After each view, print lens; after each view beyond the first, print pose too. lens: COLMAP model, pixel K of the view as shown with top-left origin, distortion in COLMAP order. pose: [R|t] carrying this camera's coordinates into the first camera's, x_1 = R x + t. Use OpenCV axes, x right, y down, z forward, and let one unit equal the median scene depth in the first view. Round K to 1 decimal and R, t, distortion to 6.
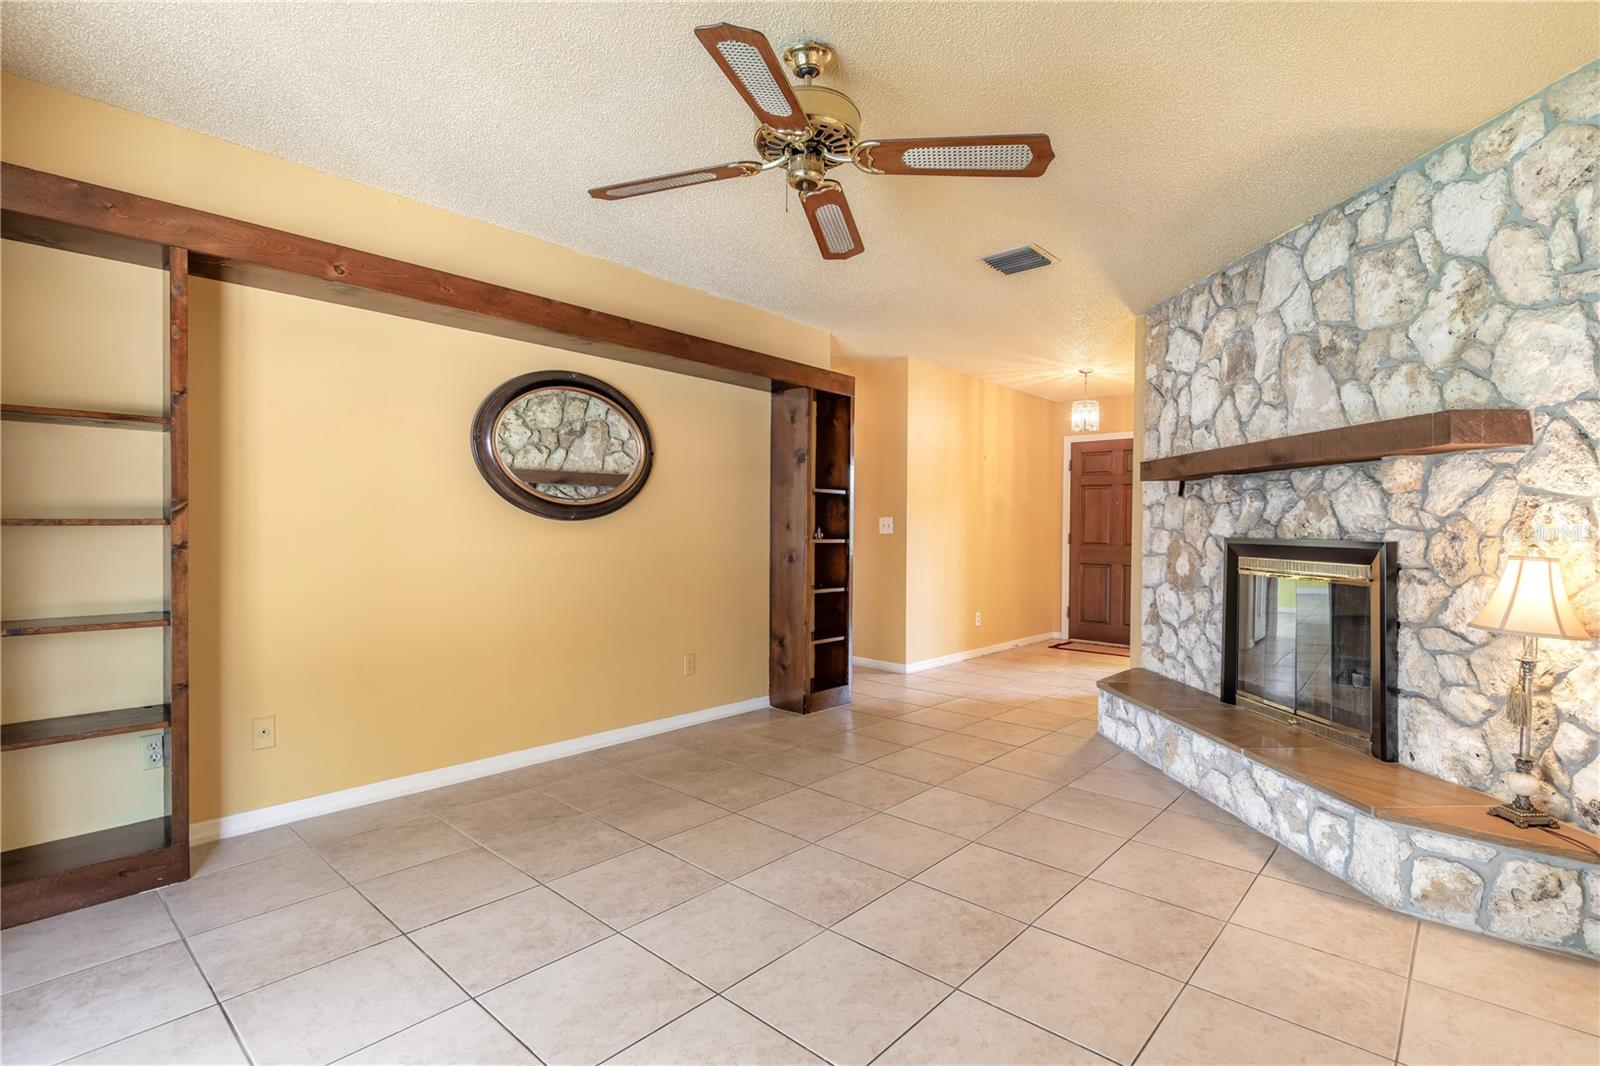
lens RADIAL K [[761.4, 0, 795.9], [0, 761.4, 531.7], [0, 0, 1]] dist [0.003150, -0.000771]
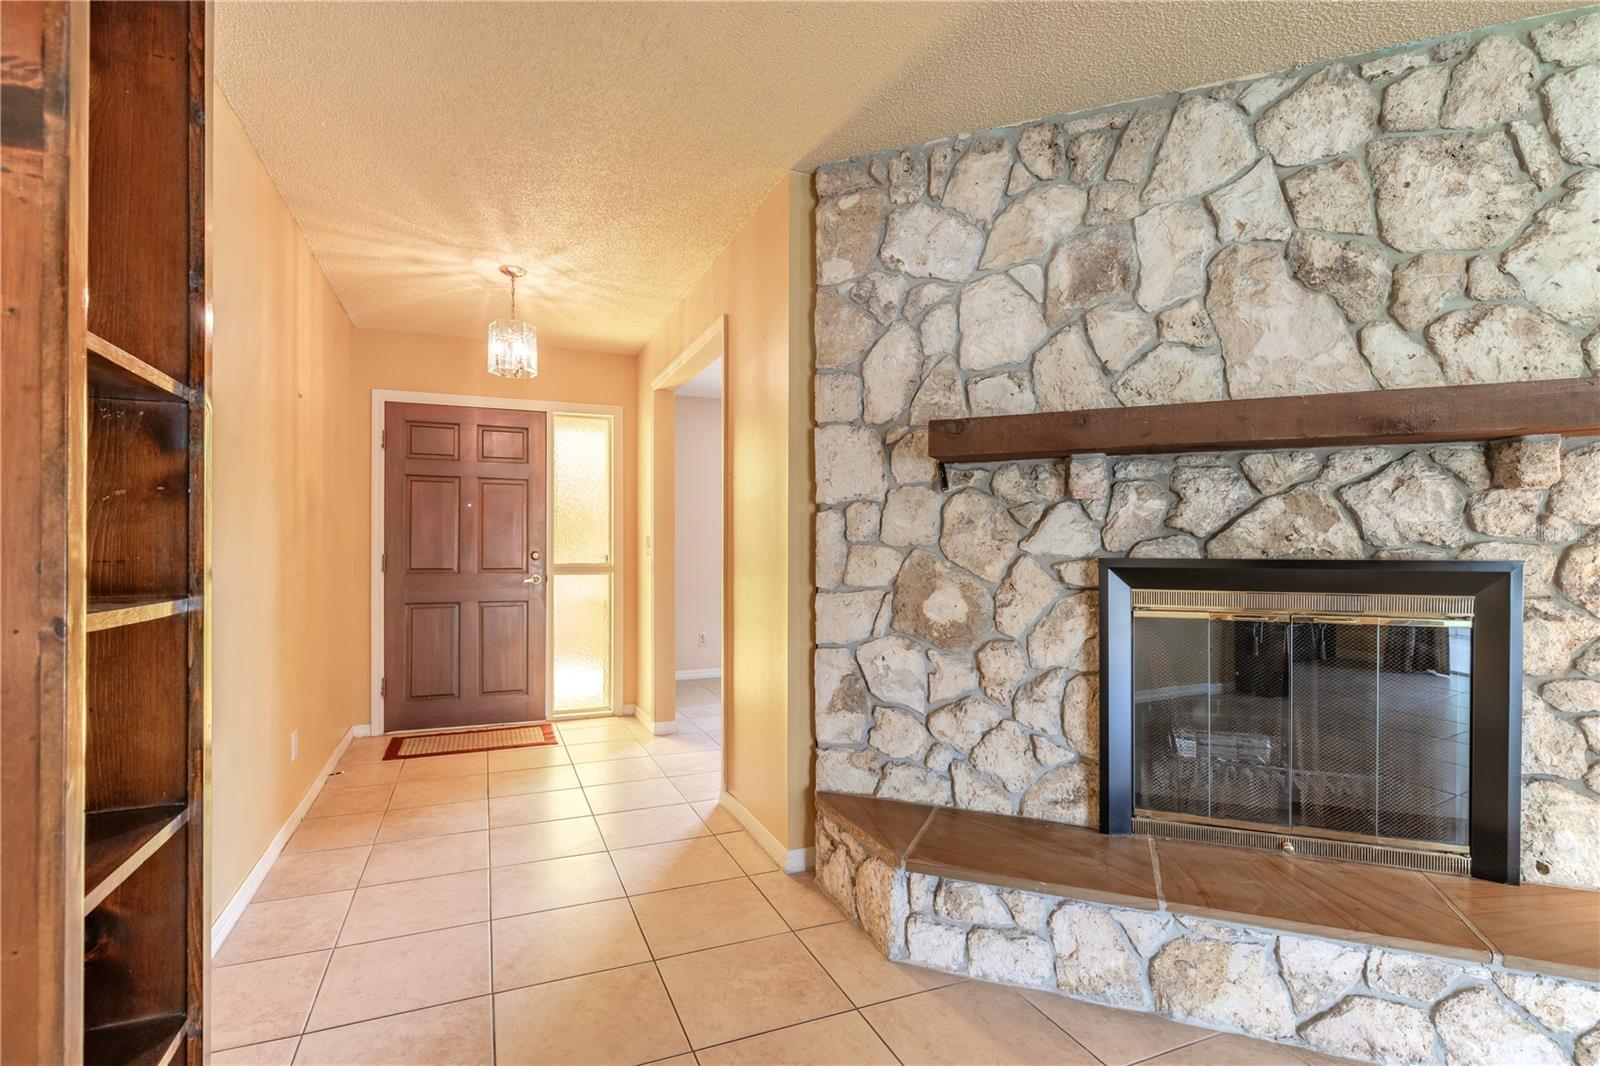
lens RADIAL K [[761.4, 0, 801.3], [0, 761.4, 543.4], [0, 0, 1]] dist [0.003150, -0.000771]
pose [[0.424726, -0.000015, 0.905322, -0.092930], [0.007596, 0.999965, -0.003547, -0.003843], [-0.905290, 0.008383, 0.424711, 1.086977]]
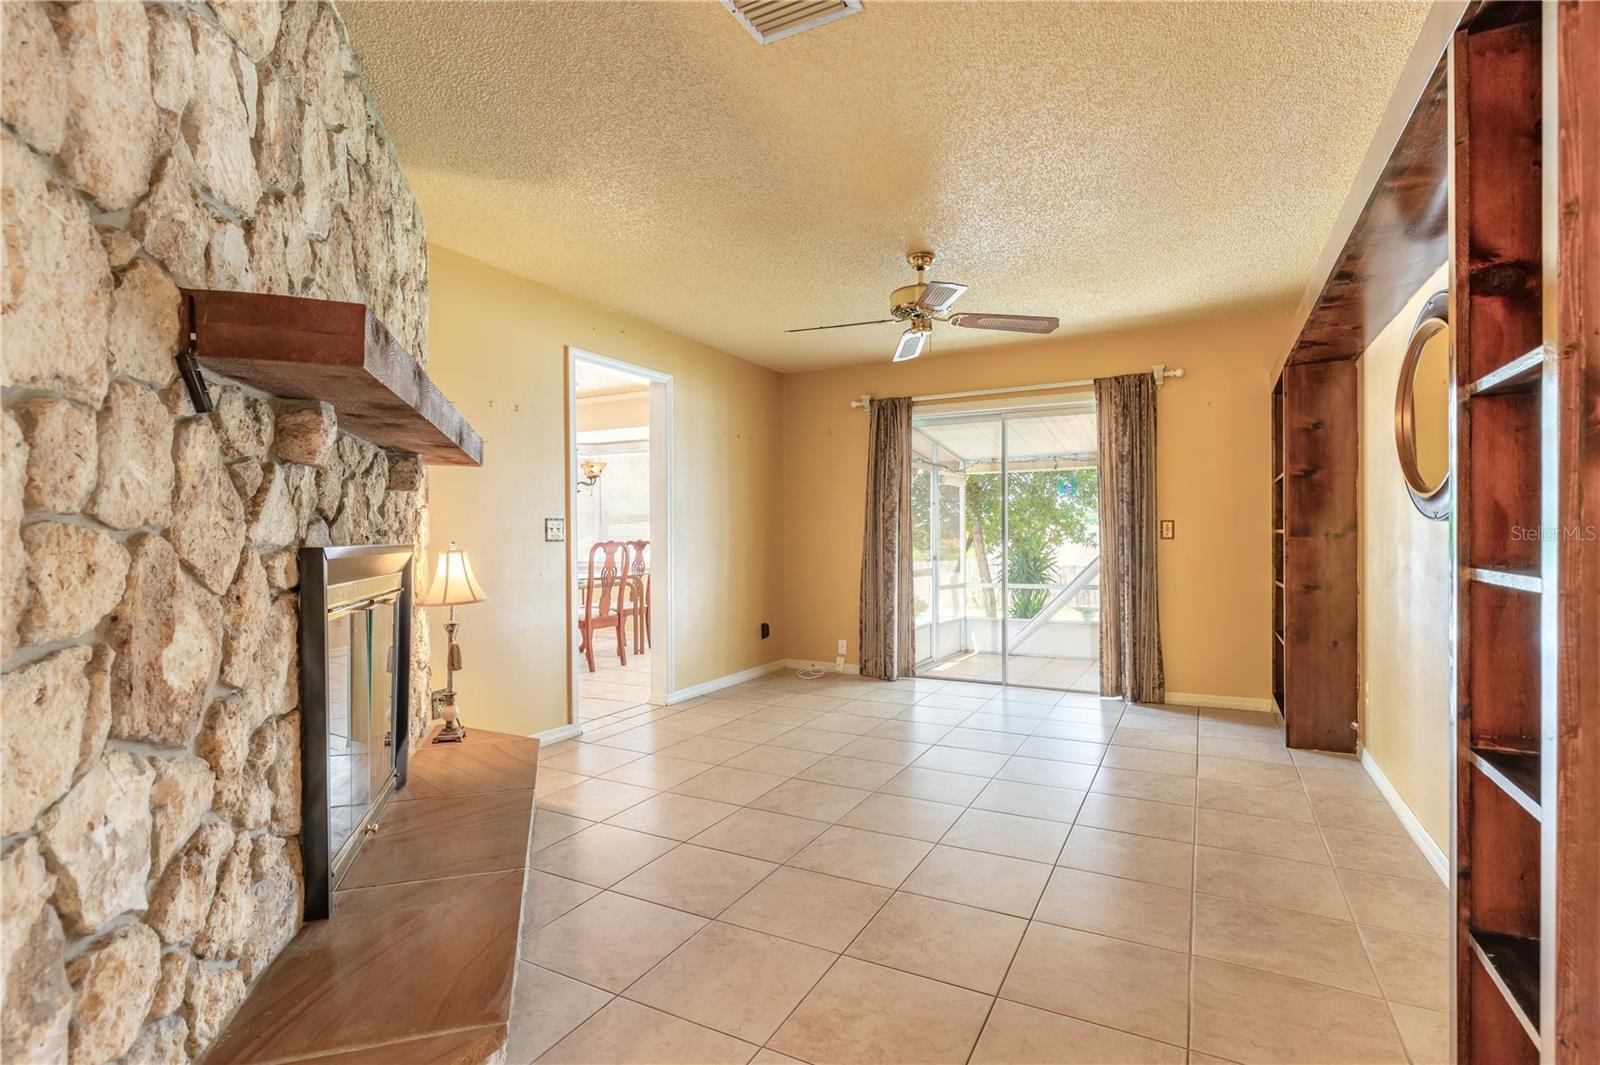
lens RADIAL K [[761.4, 0, 795.0], [0, 761.4, 537.3], [0, 0, 1]] dist [0.003150, -0.000771]
pose [[-0.970658, -0.001789, -0.240456, 0.453911], [-0.003581, 0.999969, 0.007017, -0.003517], [0.240436, 0.007672, -0.970635, 1.687165]]
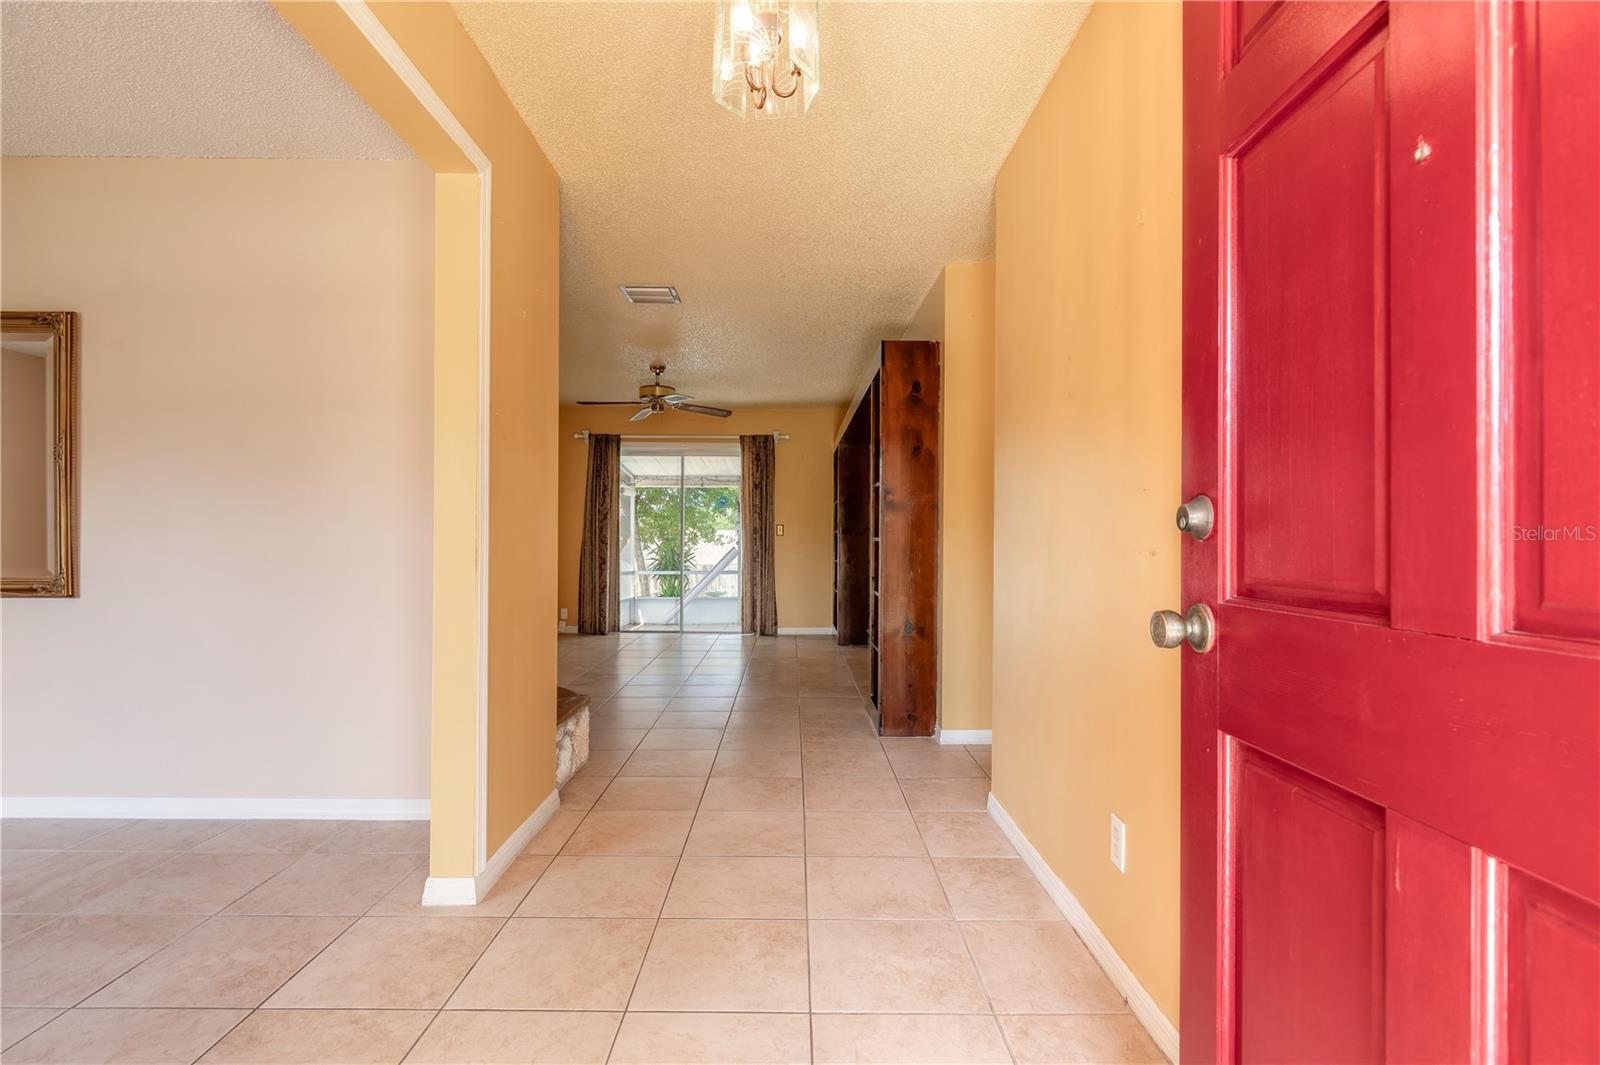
lens RADIAL K [[761.4, 0, 799.1], [0, 761.4, 537.5], [0, 0, 1]] dist [0.003150, -0.000771]
pose [[-0.734696, -0.012859, -0.678275, 0.842451], [-0.014902, 0.999885, -0.002814, 0.011966], [0.678233, 0.008040, -0.734803, 2.090685]]
